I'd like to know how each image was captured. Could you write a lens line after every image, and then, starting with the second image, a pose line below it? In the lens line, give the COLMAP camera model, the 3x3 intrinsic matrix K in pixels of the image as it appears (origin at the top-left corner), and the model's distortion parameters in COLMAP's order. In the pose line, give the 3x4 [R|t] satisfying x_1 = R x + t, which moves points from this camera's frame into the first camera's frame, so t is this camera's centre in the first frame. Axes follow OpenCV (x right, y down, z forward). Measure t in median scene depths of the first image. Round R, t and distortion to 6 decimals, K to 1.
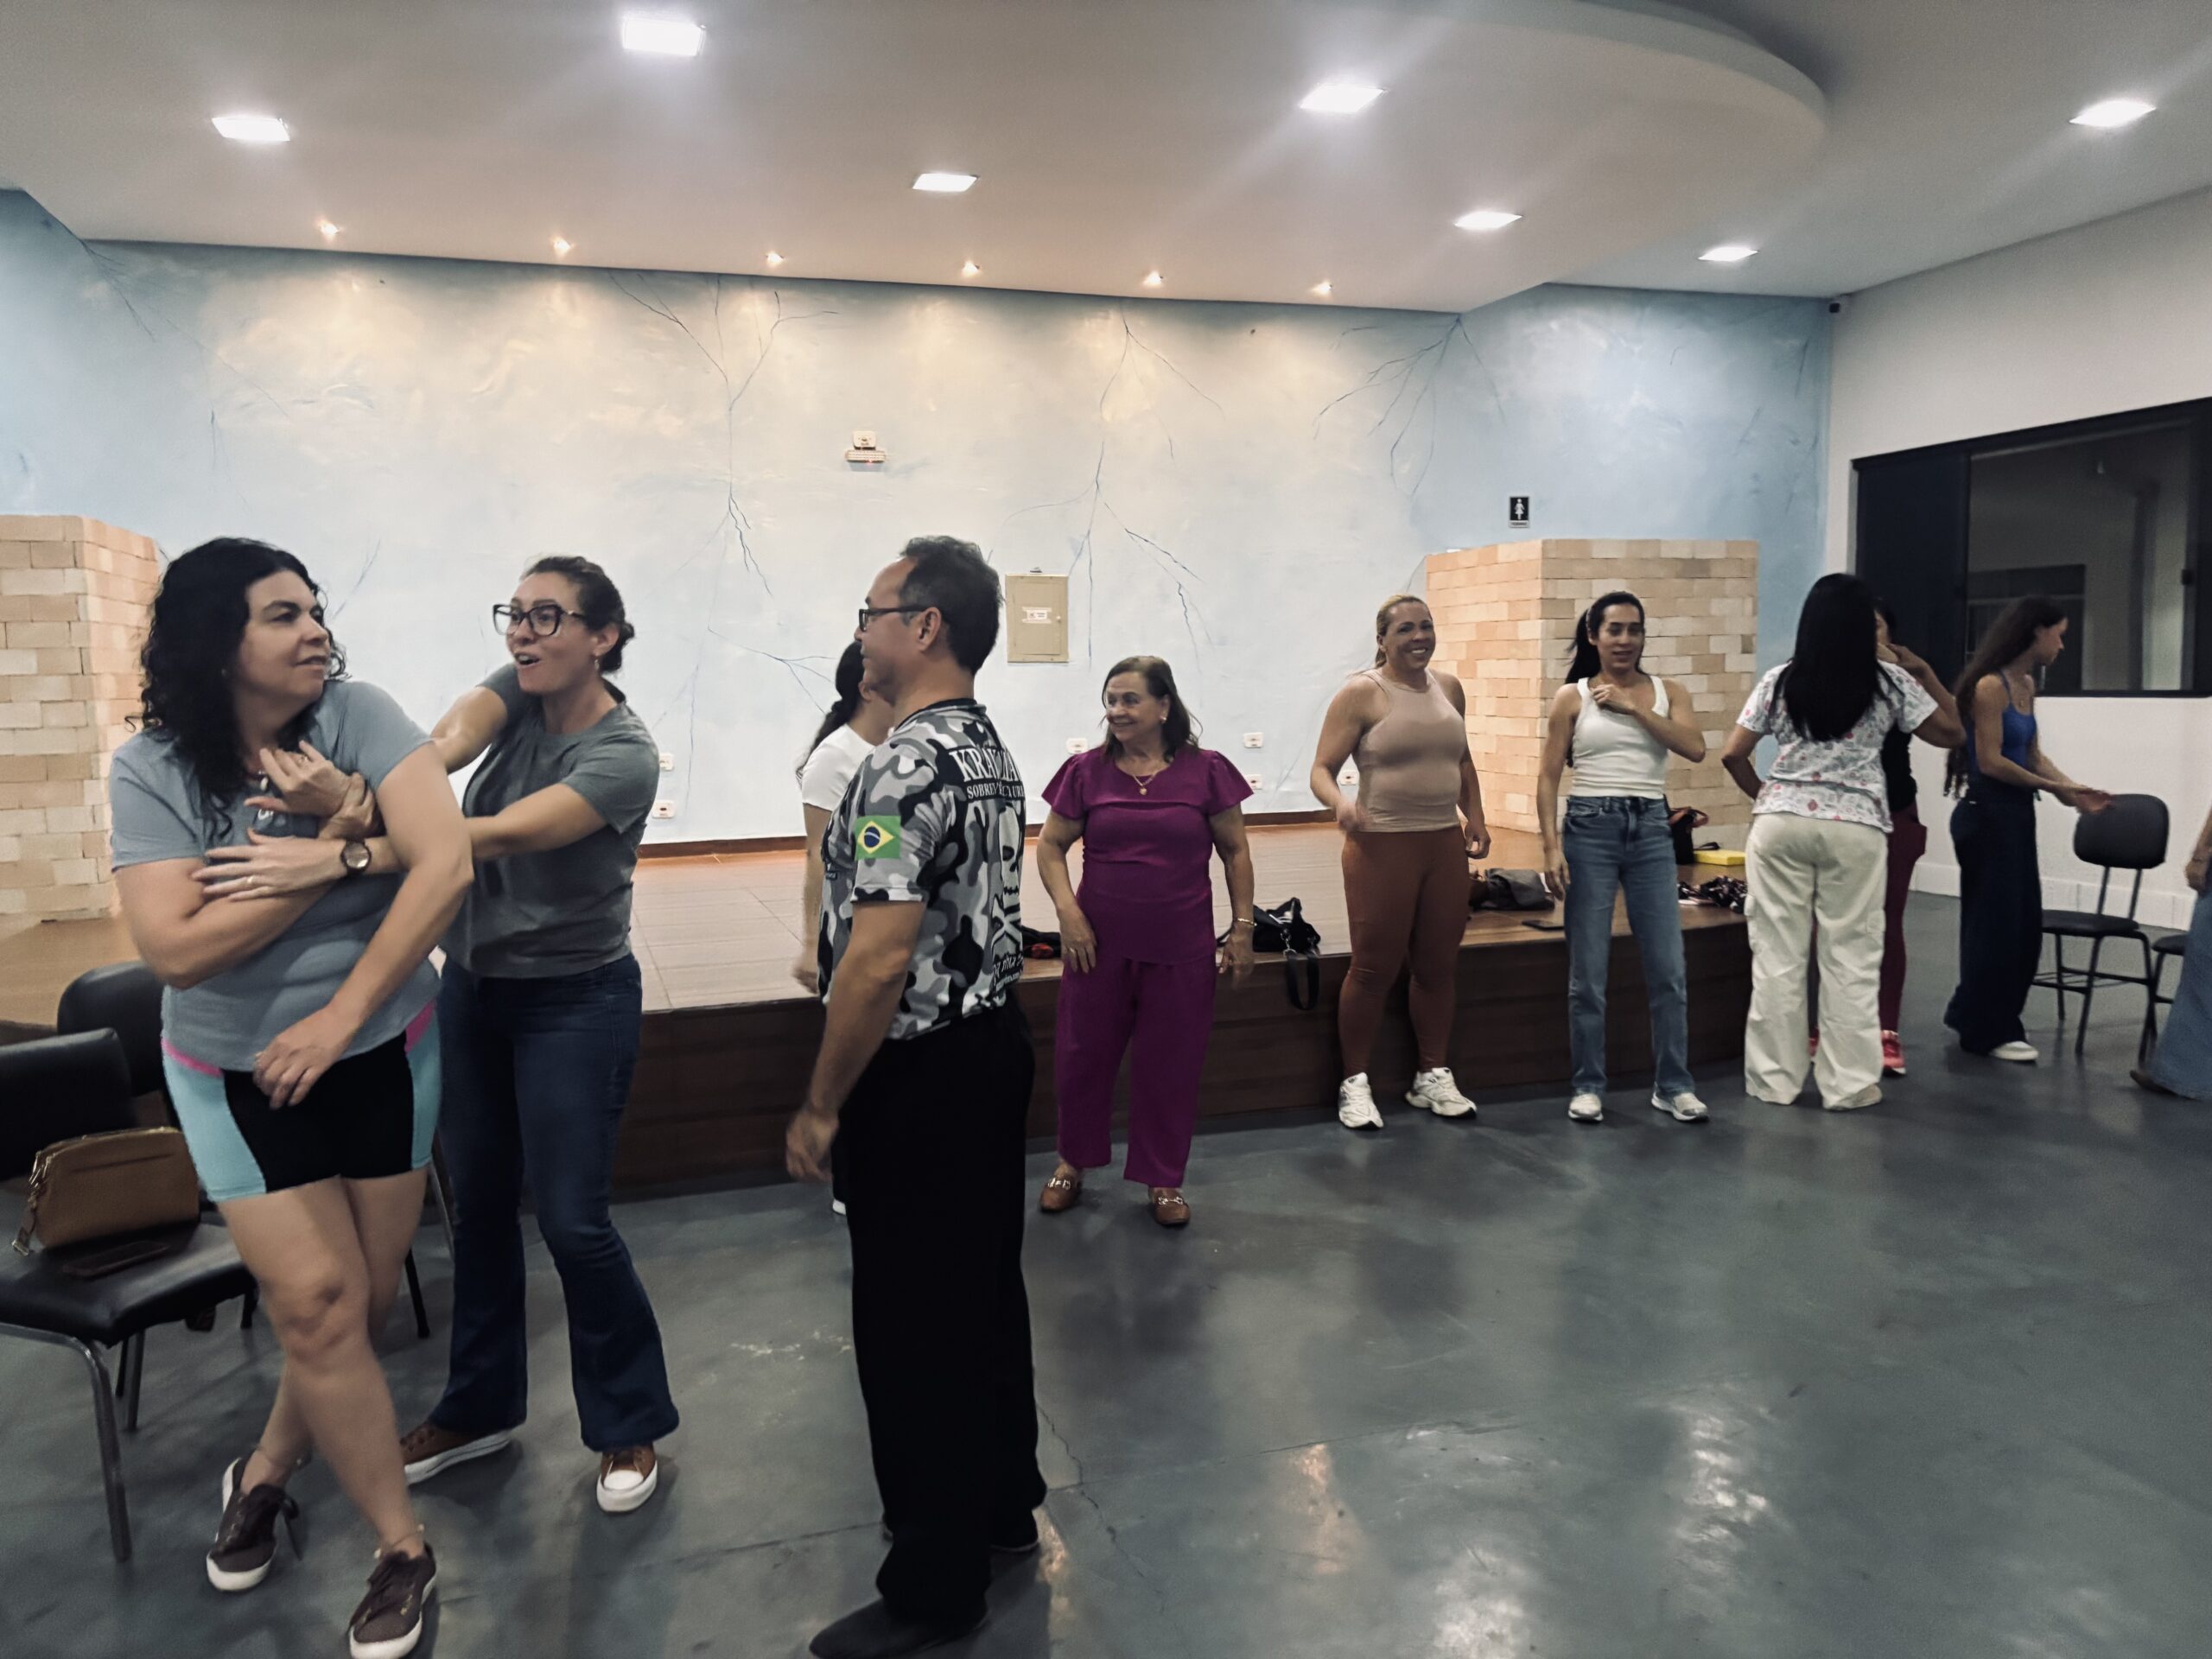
lens RADIAL K [[1640.5, 0, 1177.7], [0, 1640.5, 857.0], [0, 0, 1]] dist [-0.004103, -0.001959]
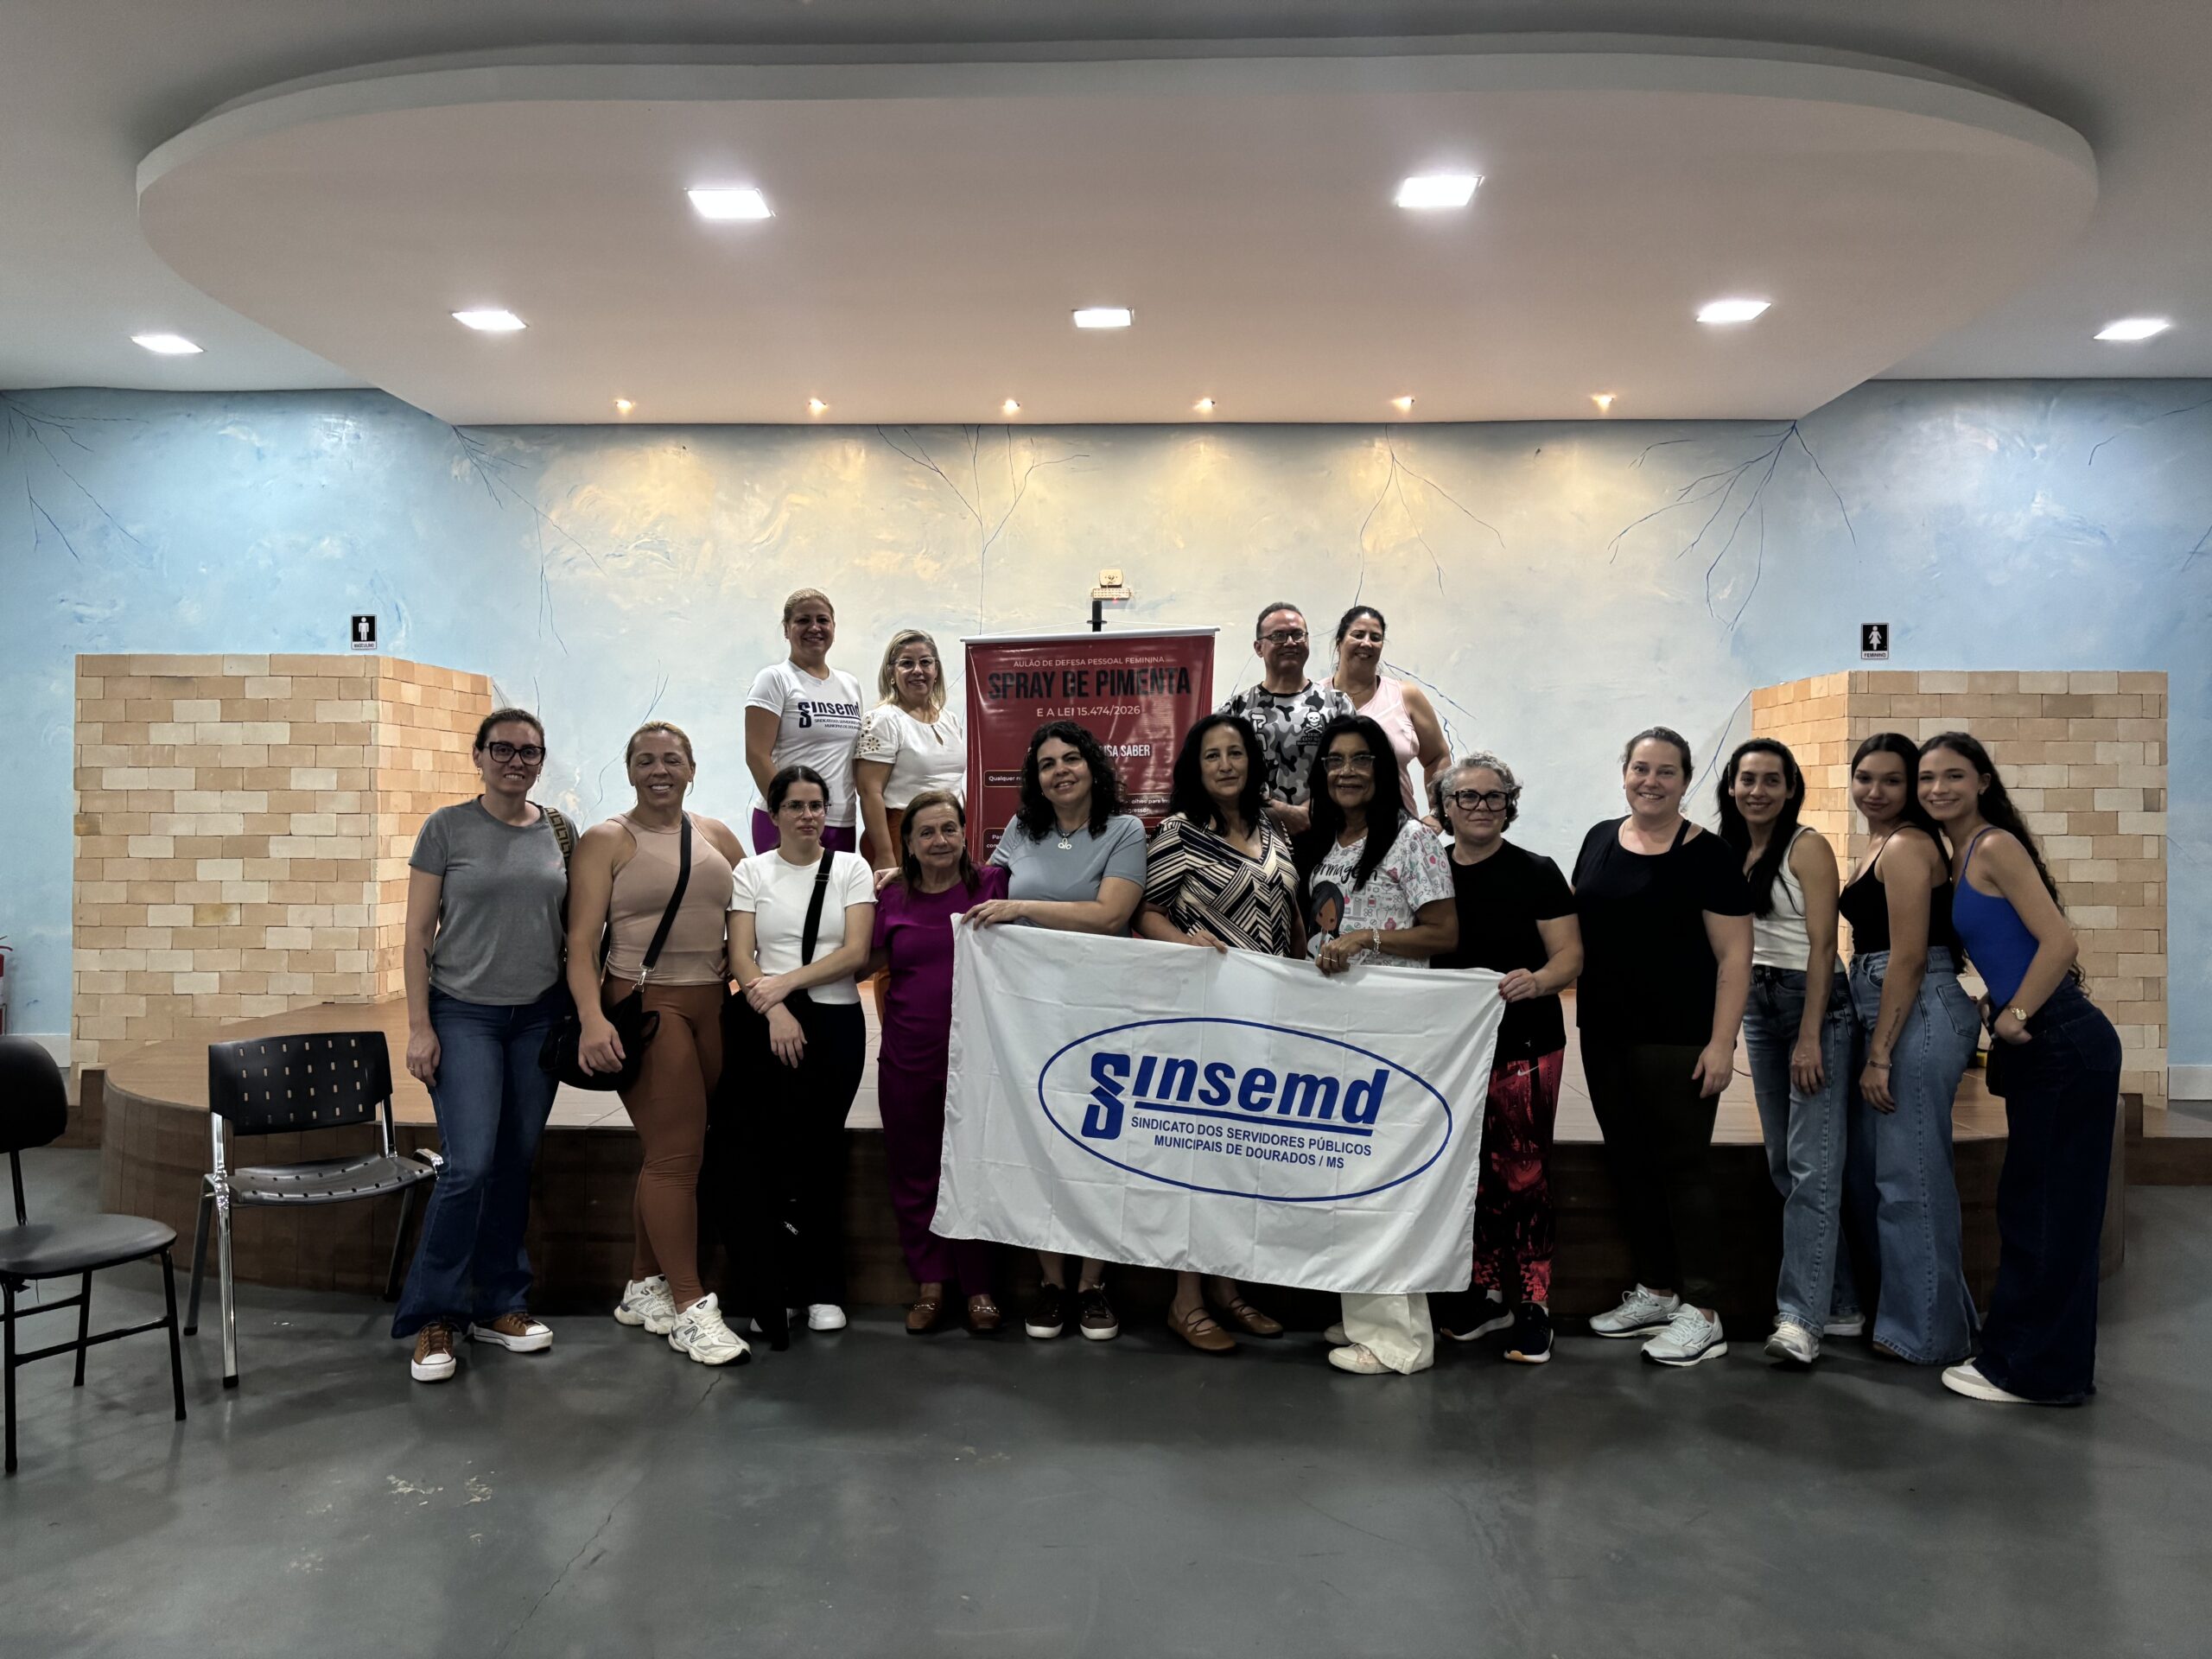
lens RADIAL K [[1648.7, 0, 1040.4], [0, 1648.7, 833.5], [0, 0, 1]] dist [0.010534, -0.007608]
pose [[0.933315, 0.031333, -0.357689, 0.151404], [-0.065486, 0.994331, -0.083770, -0.011543], [0.353037, 0.101608, 0.930076, 0.065743]]
